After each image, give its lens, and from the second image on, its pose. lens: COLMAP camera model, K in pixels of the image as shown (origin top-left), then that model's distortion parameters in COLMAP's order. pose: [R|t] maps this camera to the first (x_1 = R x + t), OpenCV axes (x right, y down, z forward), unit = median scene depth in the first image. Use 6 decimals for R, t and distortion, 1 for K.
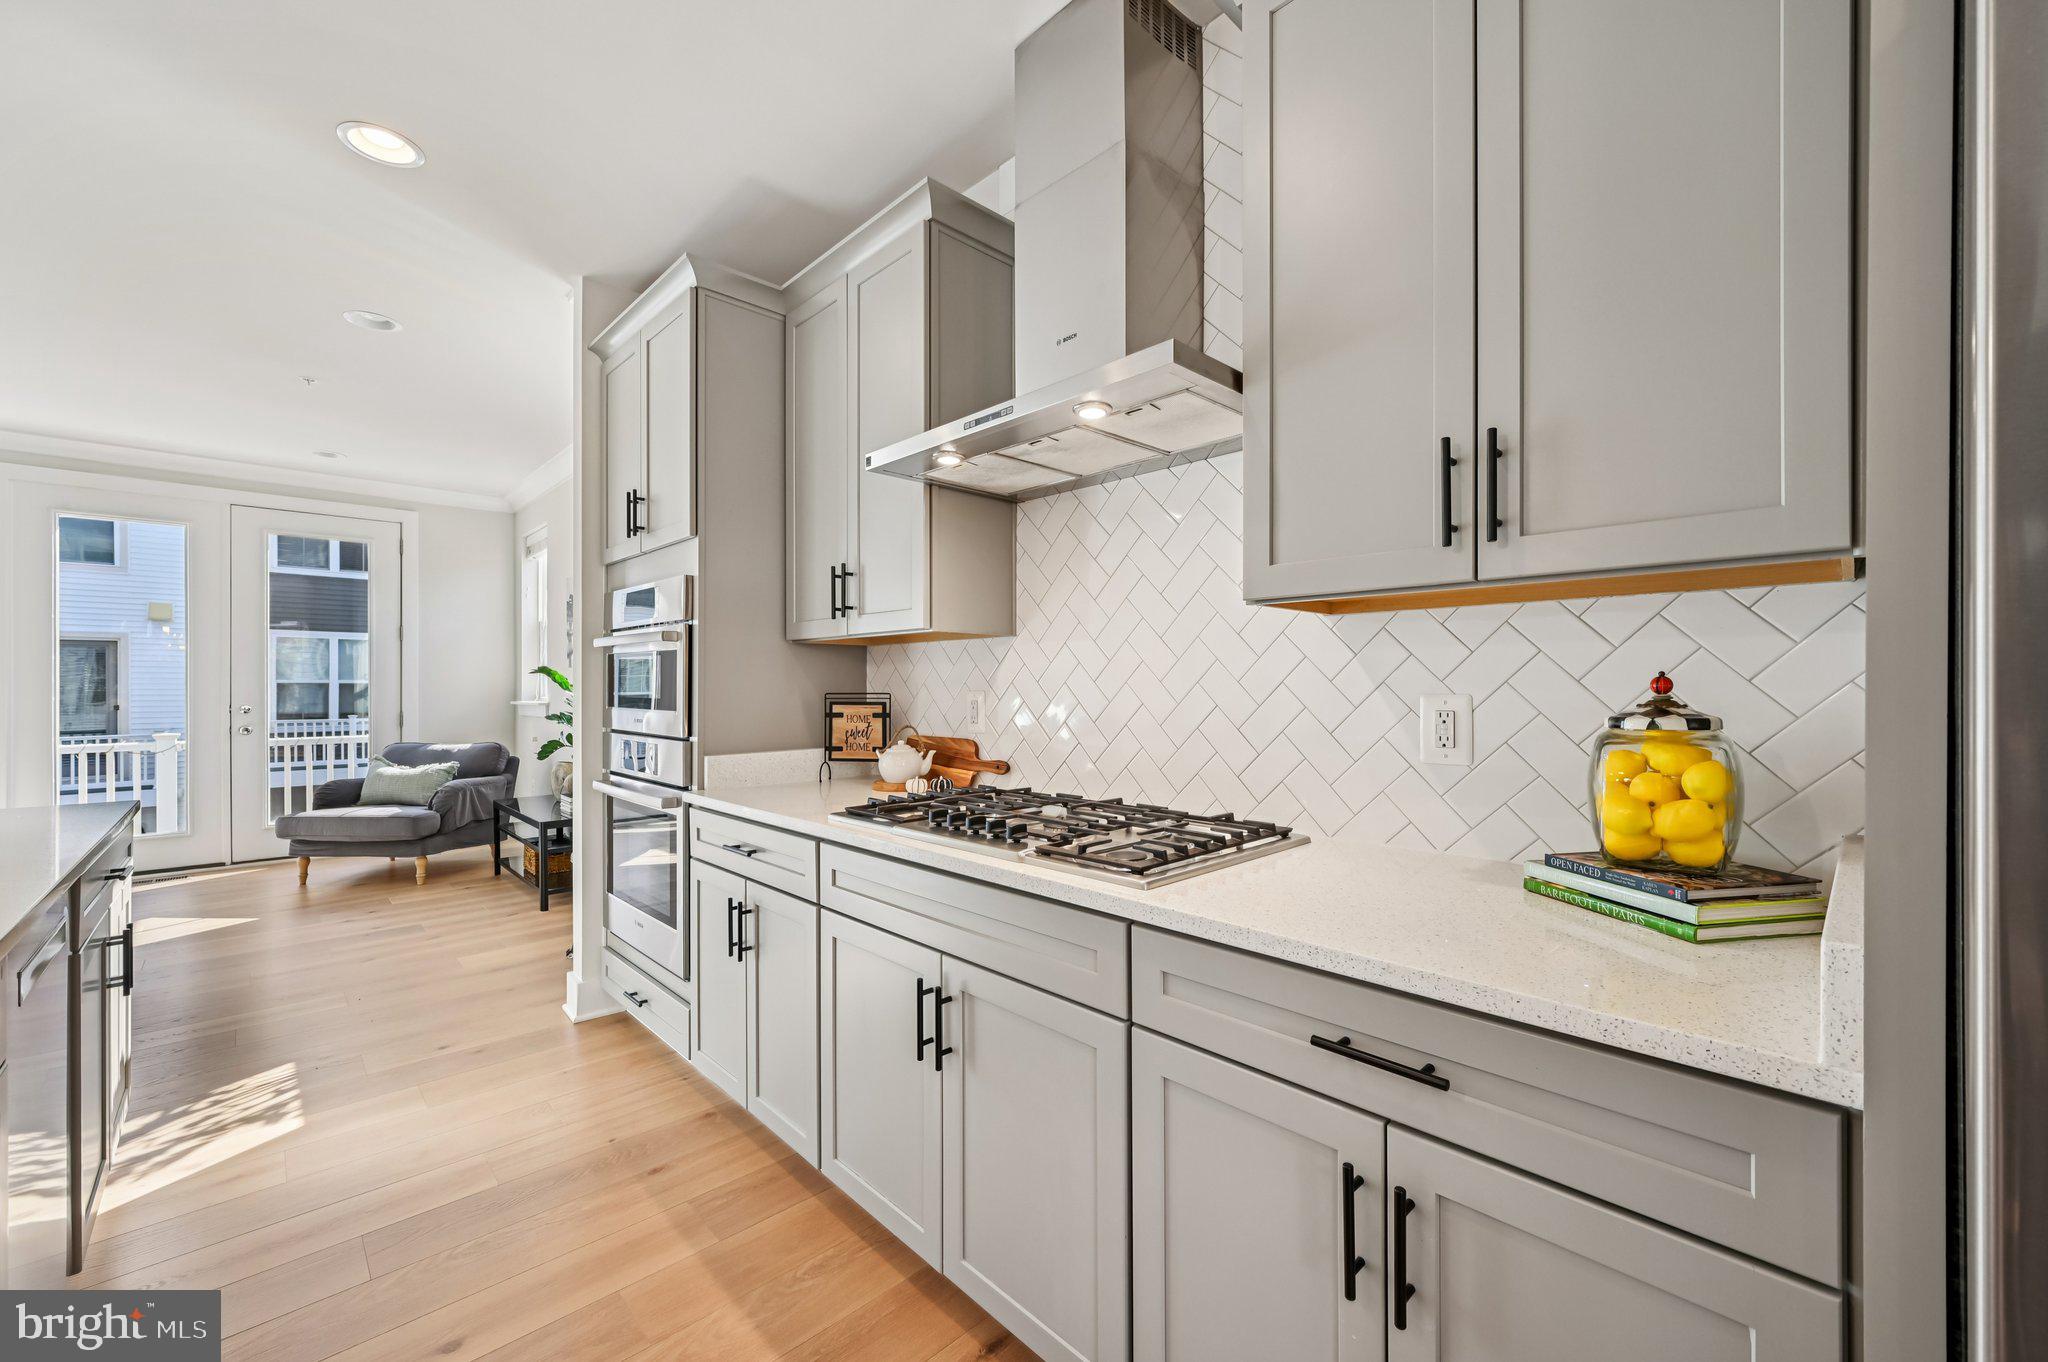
lens RADIAL K [[805.4, 0, 1040.6], [0, 805.4, 686.9], [0, 0, 1]] dist [-0.004868, 0.000680]
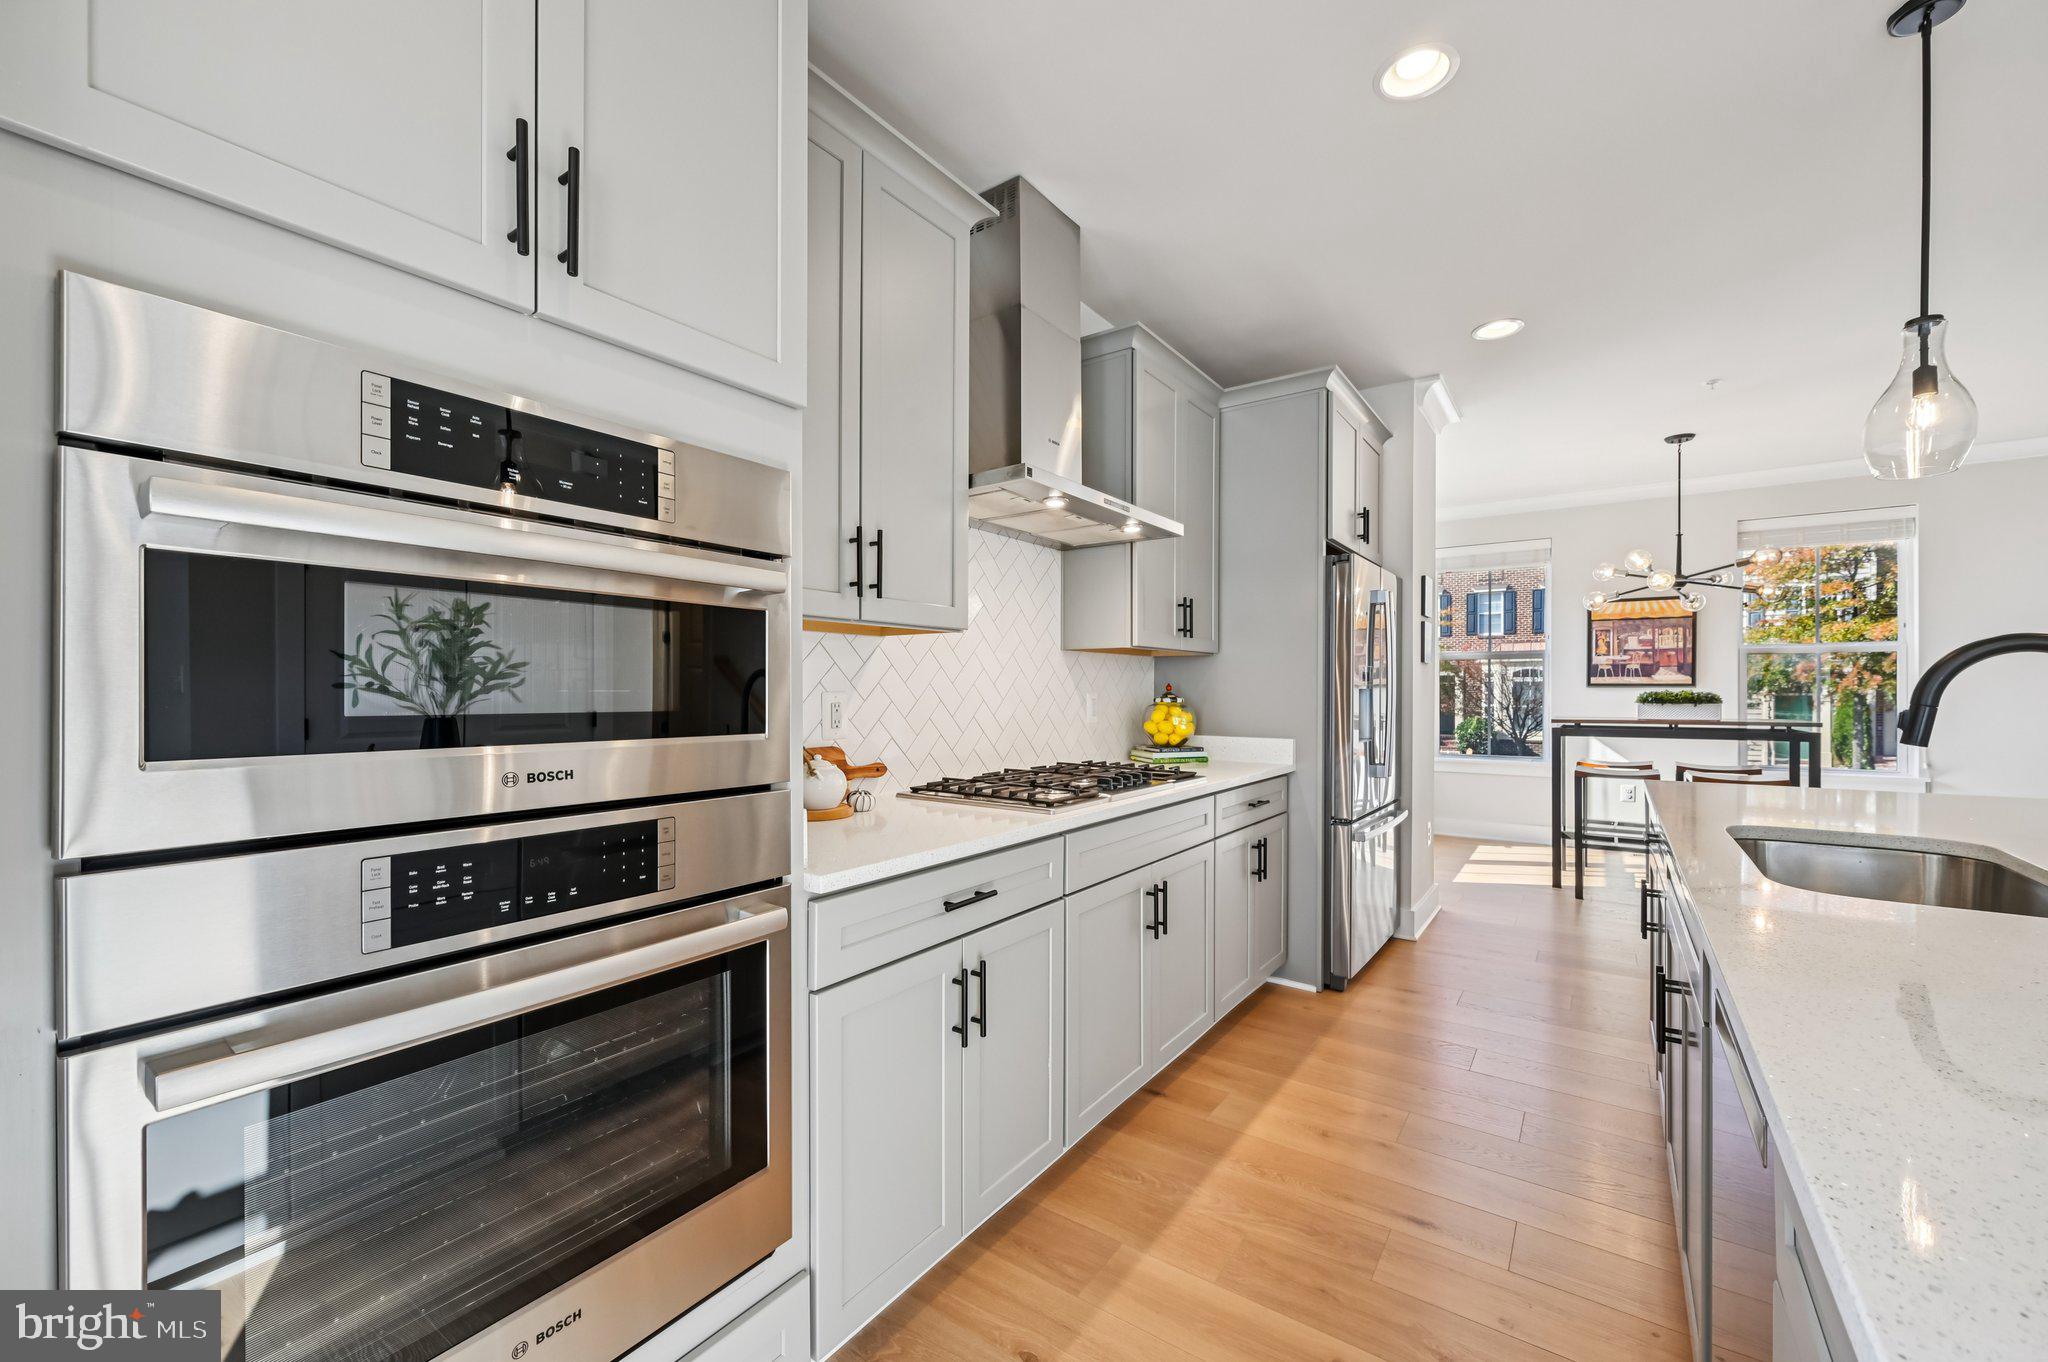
lens RADIAL K [[805.4, 0, 1023.9], [0, 805.4, 694.8], [0, 0, 1]] dist [-0.004868, 0.000680]
pose [[-0.169211, -0.004722, 0.985568, -0.916525], [-0.002547, 0.999987, 0.004354, 0.003969], [-0.985577, -0.001774, -0.169221, 0.872656]]
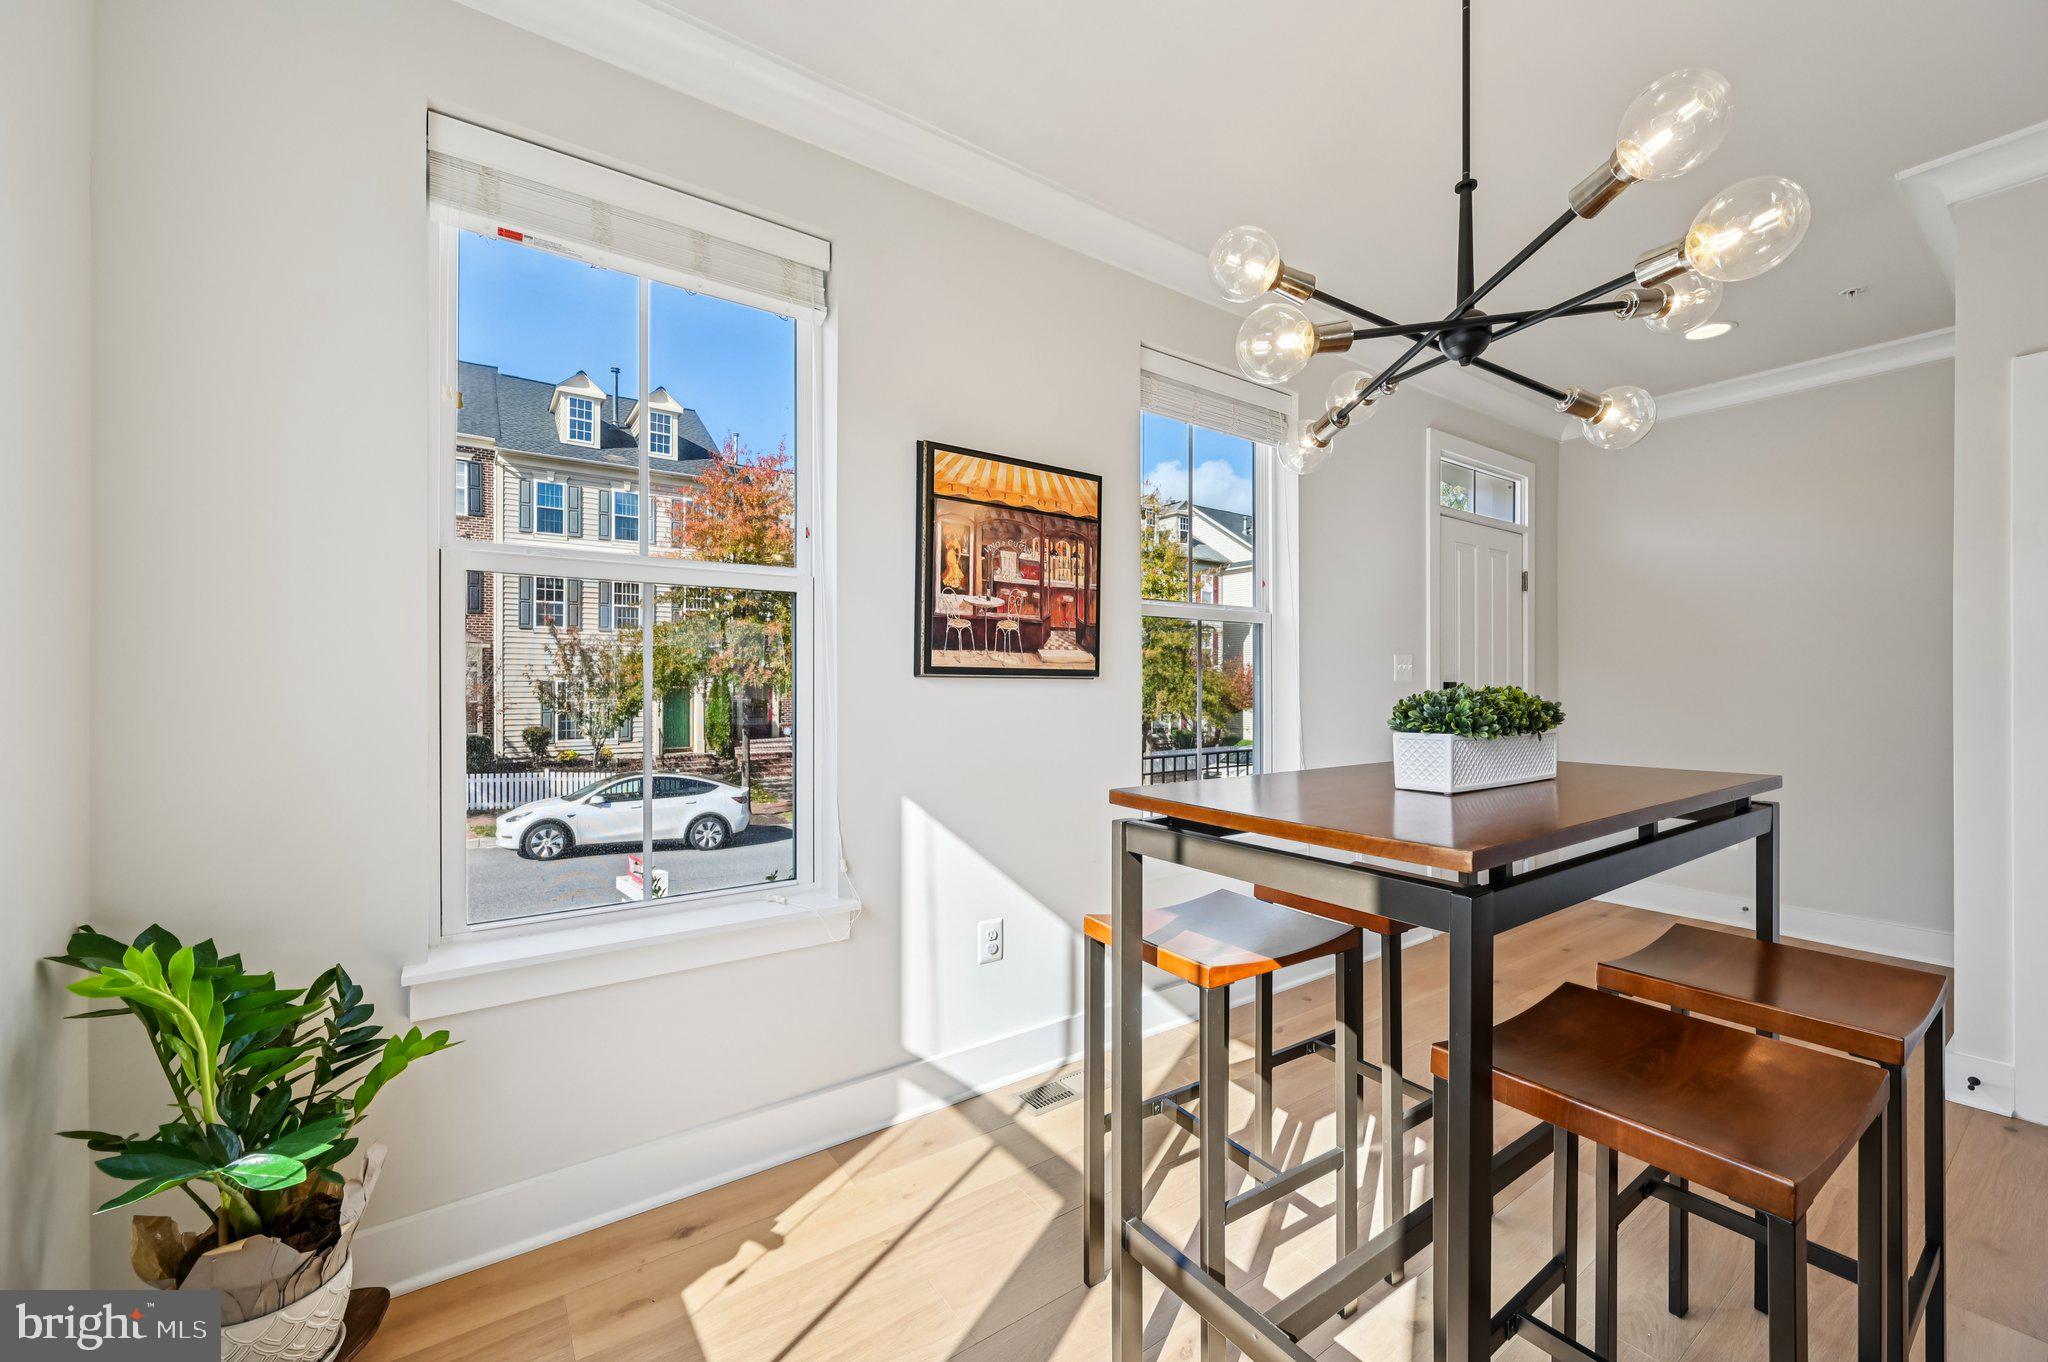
lens RADIAL K [[805.4, 0, 1033.6], [0, 805.4, 683.9], [0, 0, 1]] dist [-0.004868, 0.000680]
pose [[-0.987867, -0.000340, 0.155301, 0.938702], [-0.001188, 0.999985, -0.005363, 0.000020], [-0.155297, -0.005483, -0.987853, -0.360331]]
